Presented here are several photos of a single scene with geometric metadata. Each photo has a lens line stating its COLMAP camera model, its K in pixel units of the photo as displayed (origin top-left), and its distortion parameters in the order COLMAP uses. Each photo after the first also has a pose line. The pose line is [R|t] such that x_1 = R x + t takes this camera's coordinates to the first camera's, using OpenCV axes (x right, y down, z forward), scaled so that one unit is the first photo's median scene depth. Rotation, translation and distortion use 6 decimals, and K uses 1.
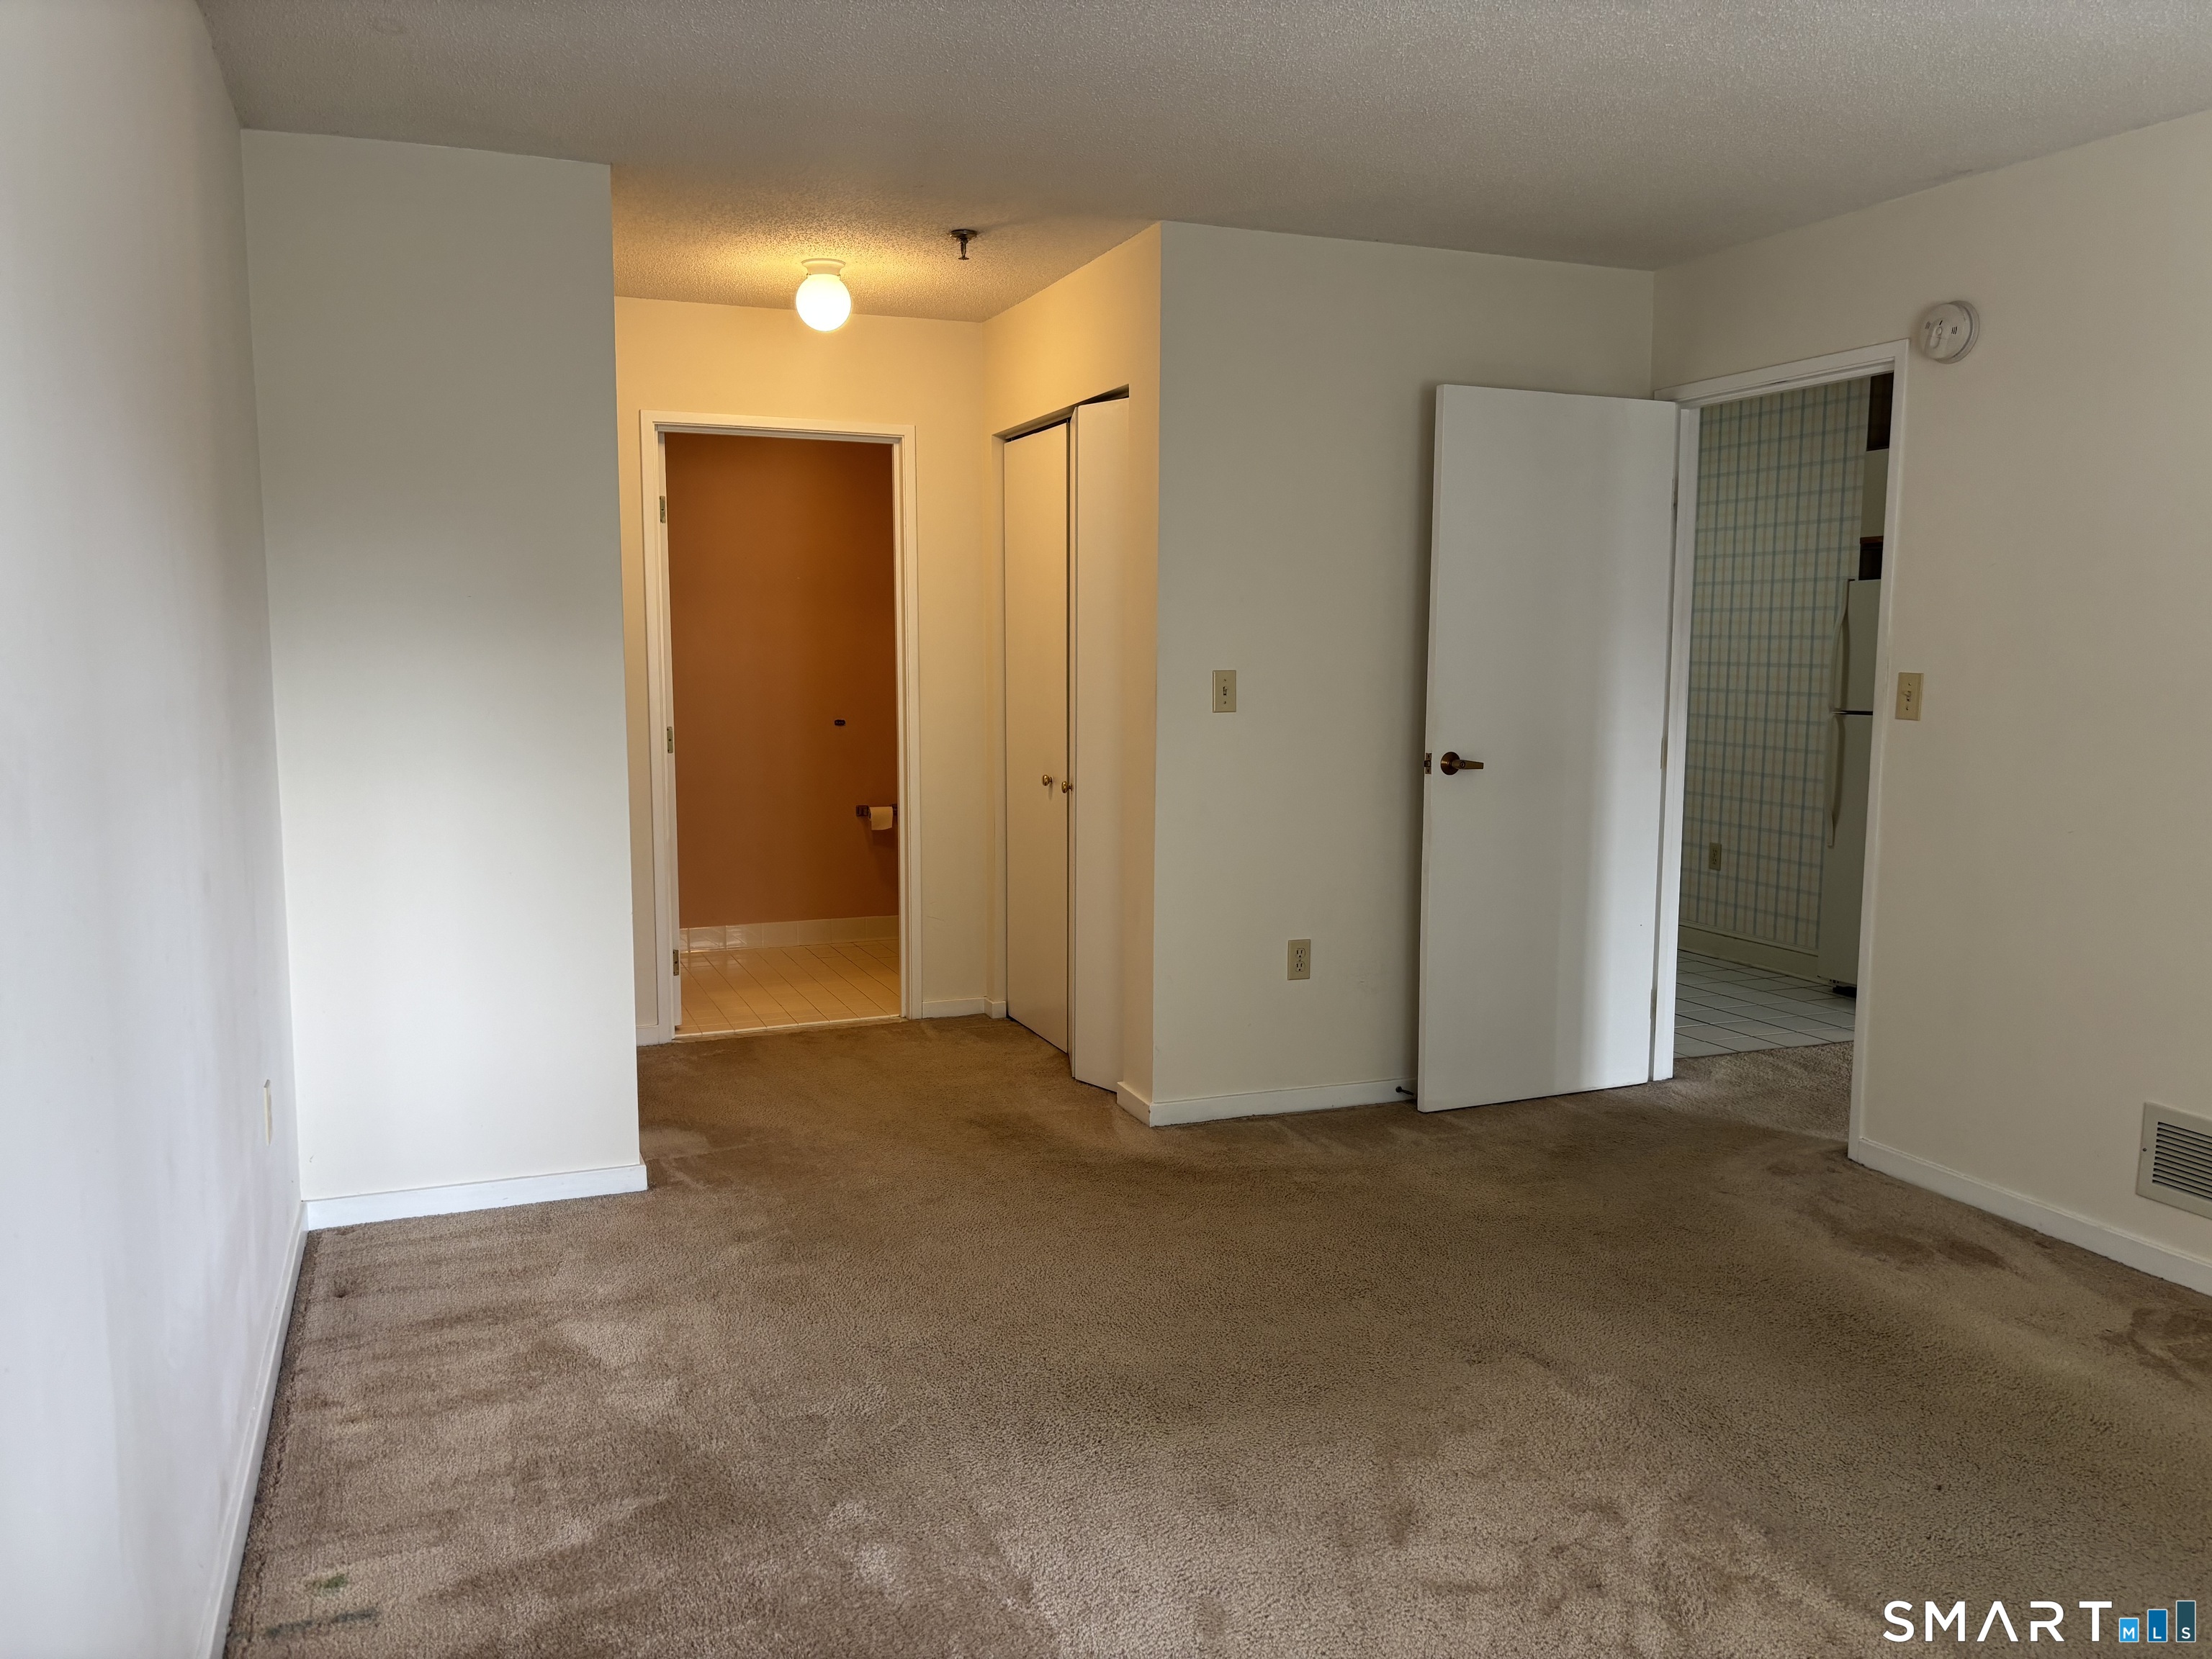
lens RADIAL K [[1673.4, 0, 1090.2], [0, 1673.4, 840.6], [0, 0, 1]] dist [0.122253, -0.220933]
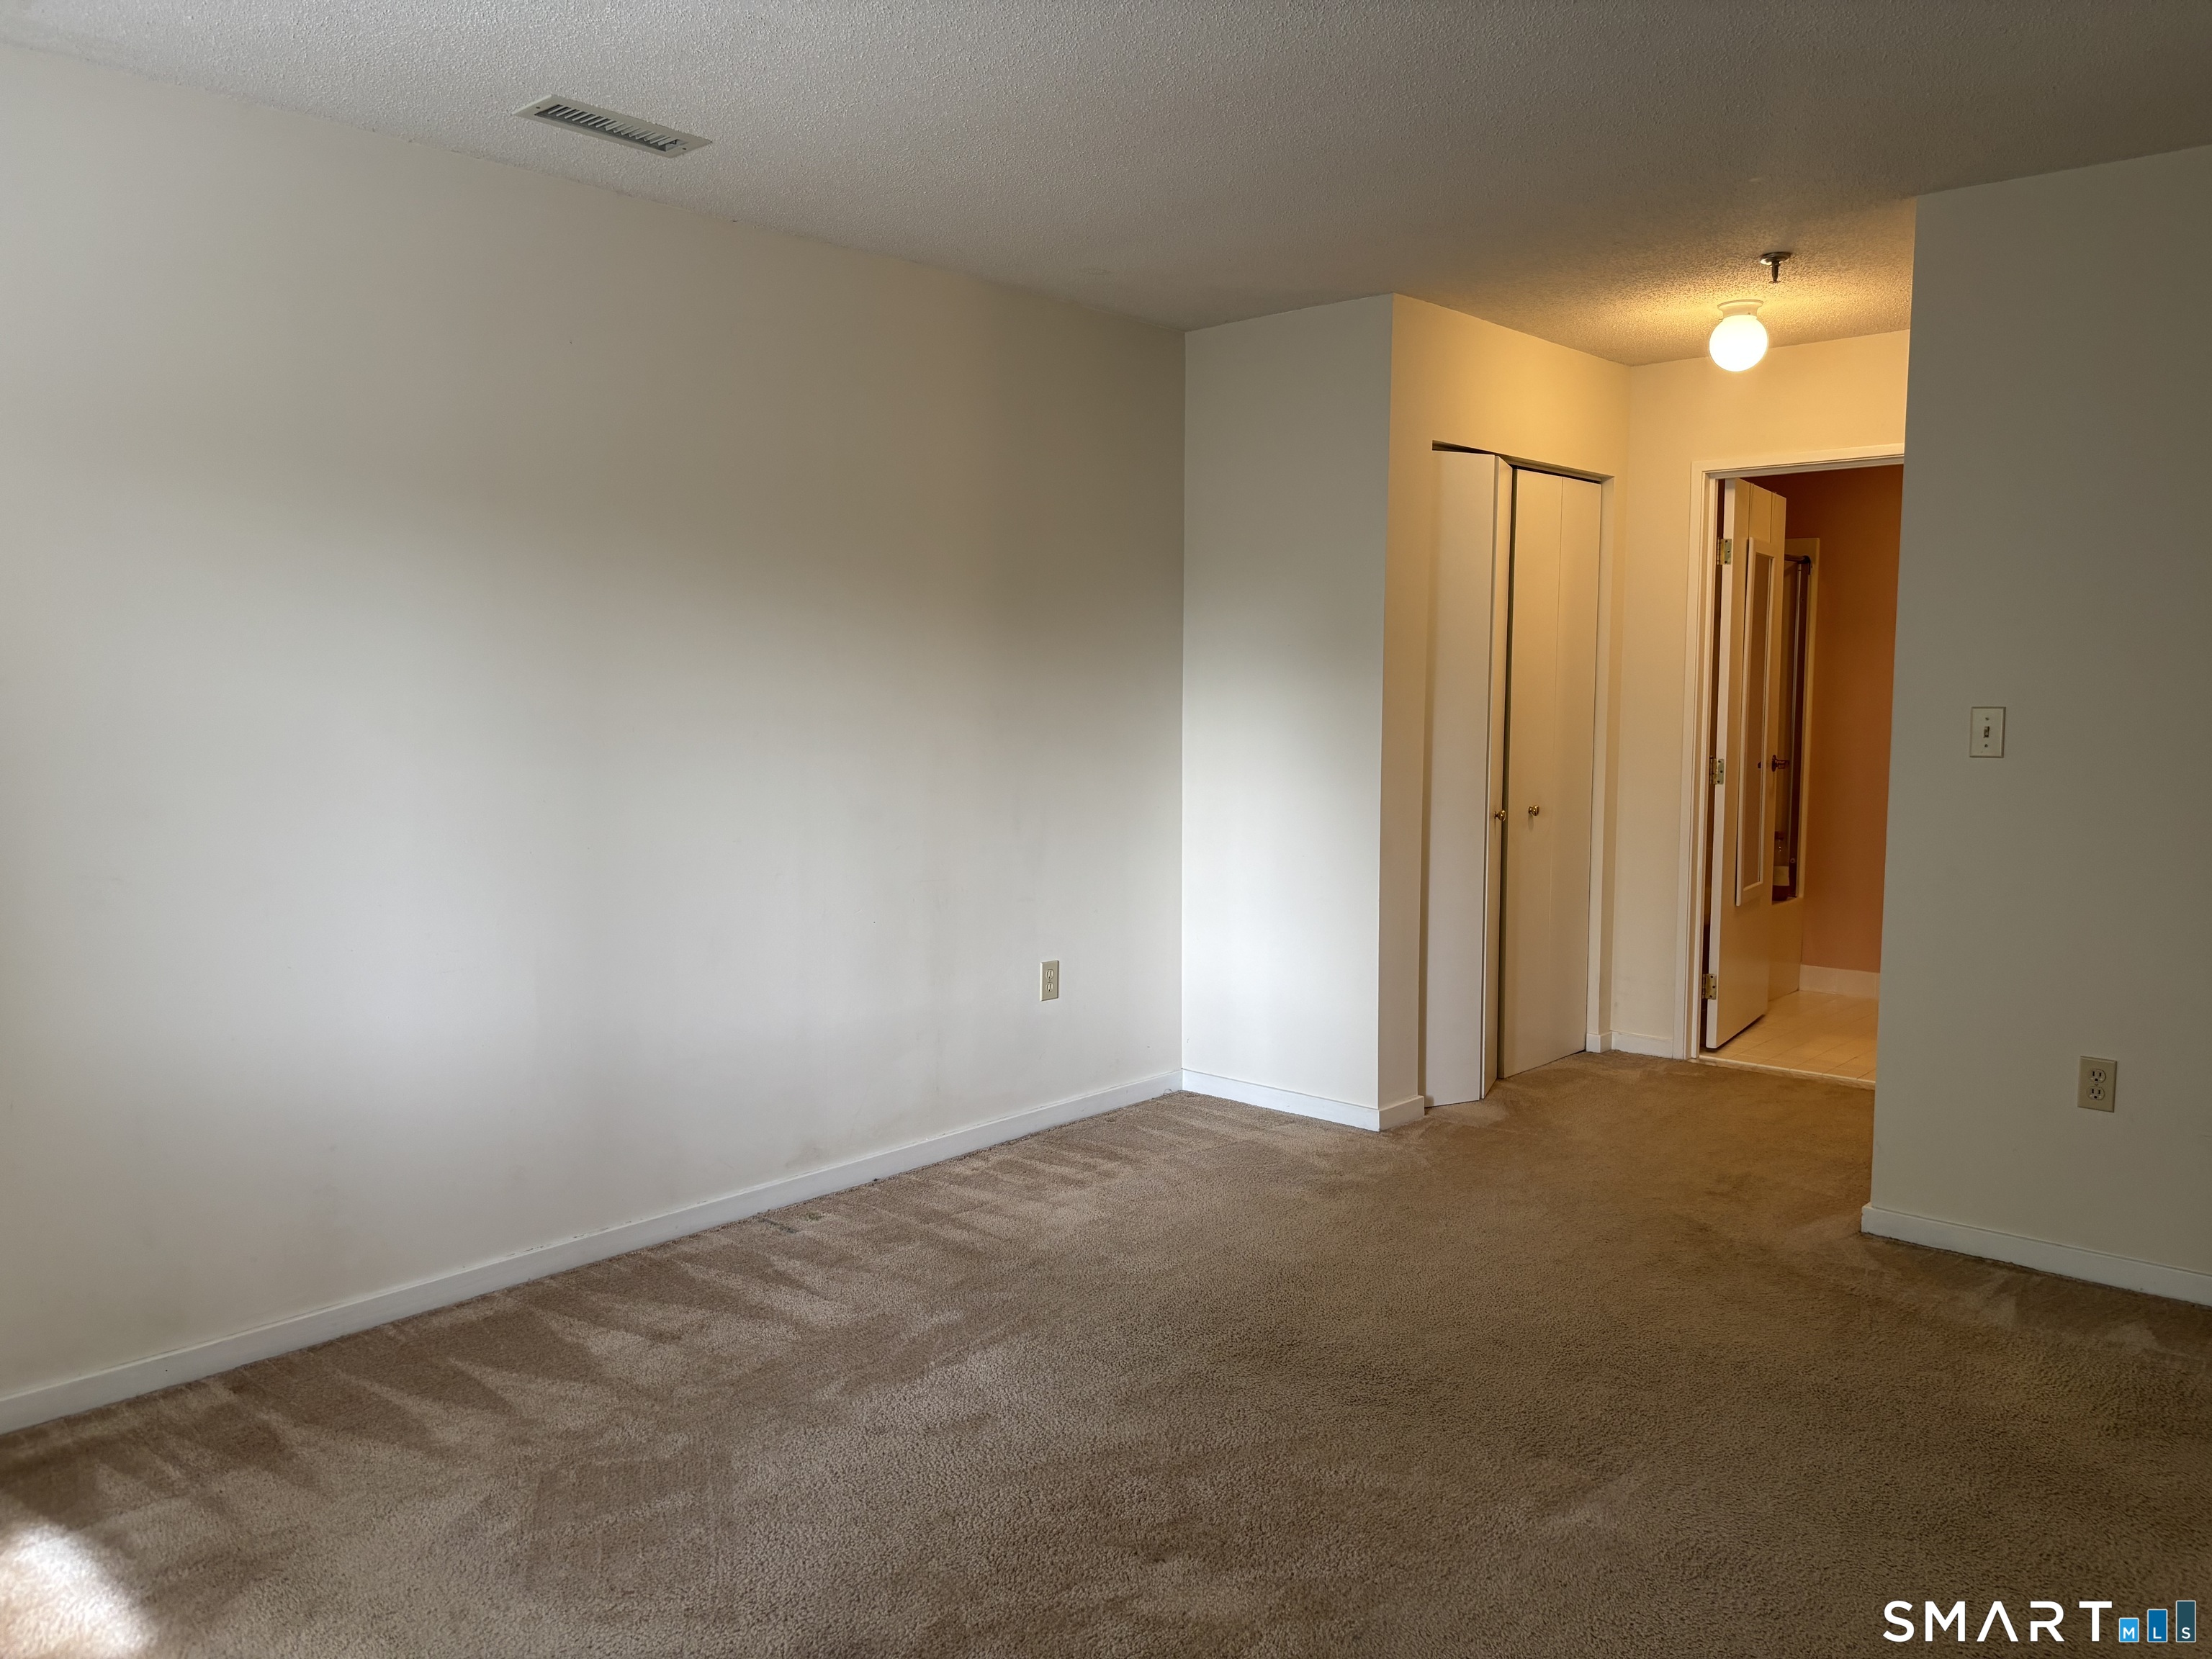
lens RADIAL K [[1702.2, 0, 1106.0], [0, 1702.2, 829.5], [0, 0, 1]] dist [0.004553, 0.002269]
pose [[0.456670, 0.082433, -0.885809, 0.639128], [-0.112631, 0.993043, 0.034346, -0.022432], [0.882478, 0.084085, 0.462777, 0.238326]]
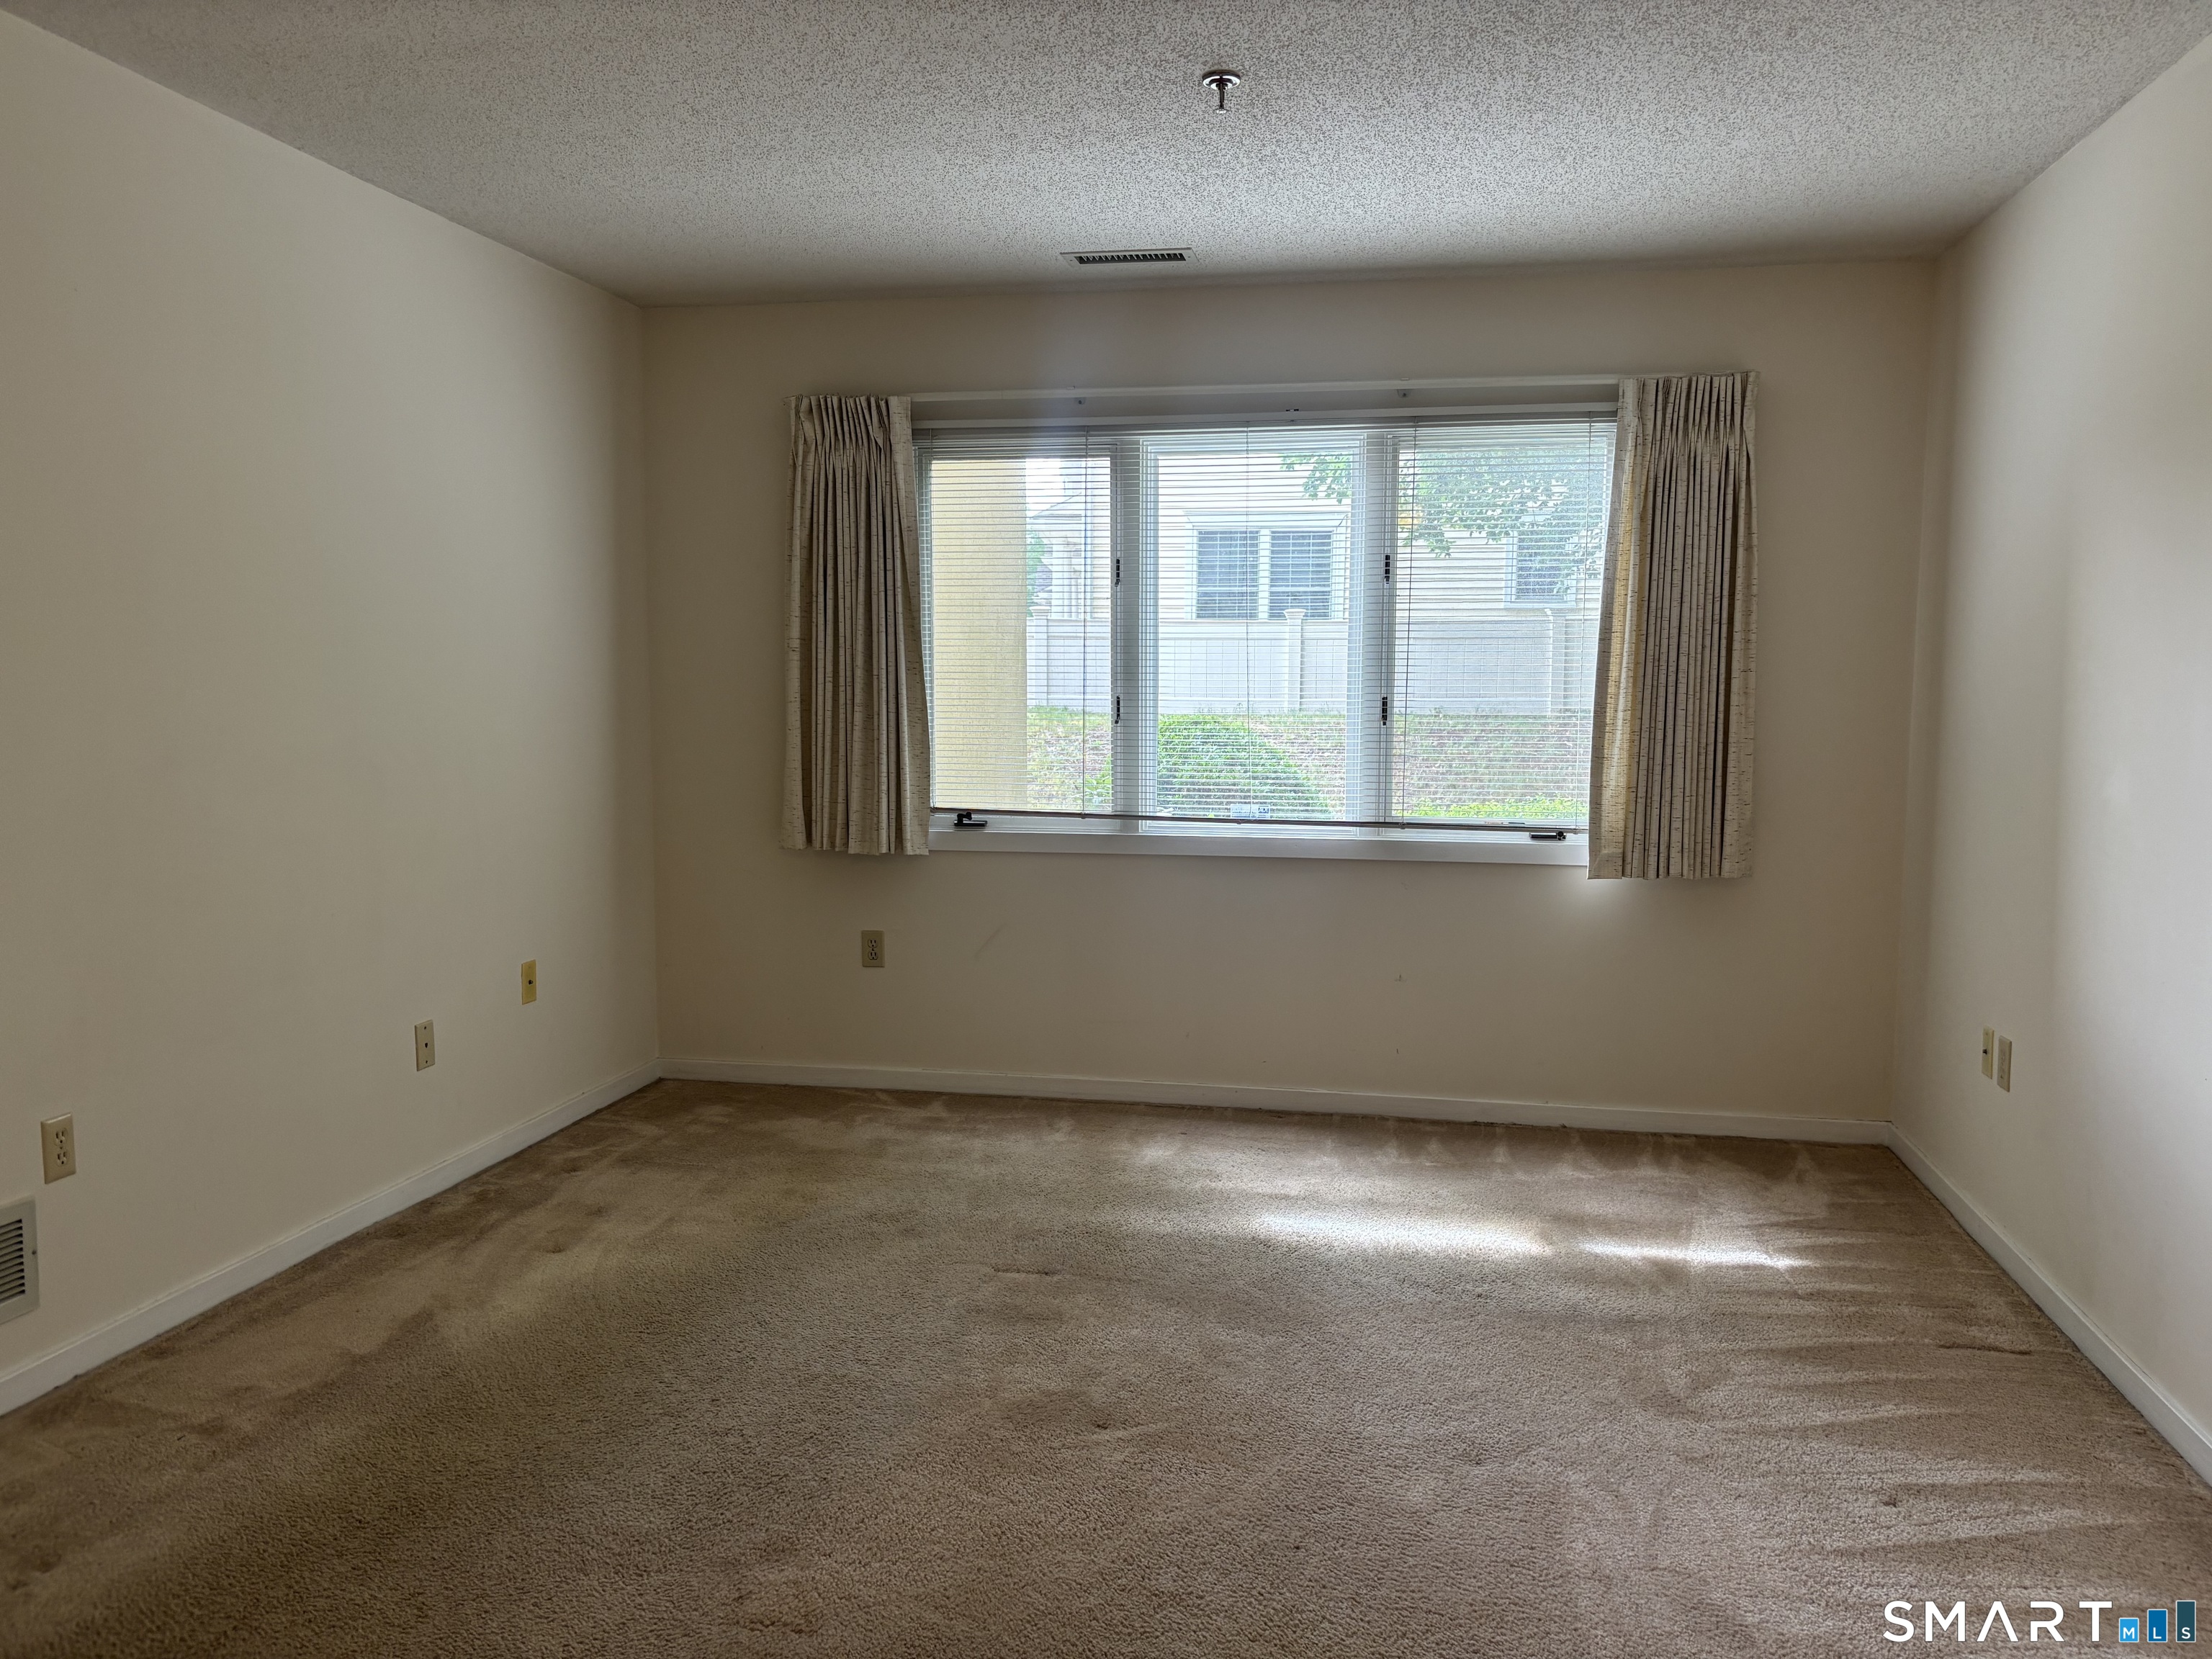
lens RADIAL K [[1659.0, 0, 1131.1], [0, 1659.0, 837.5], [0, 0, 1]] dist [0.035694, -0.004794]
pose [[-0.841445, -0.055153, 0.537521, -0.196129], [0.060618, 0.978863, 0.195329, -0.103737], [-0.536932, 0.196942, -0.820316, 1.023422]]
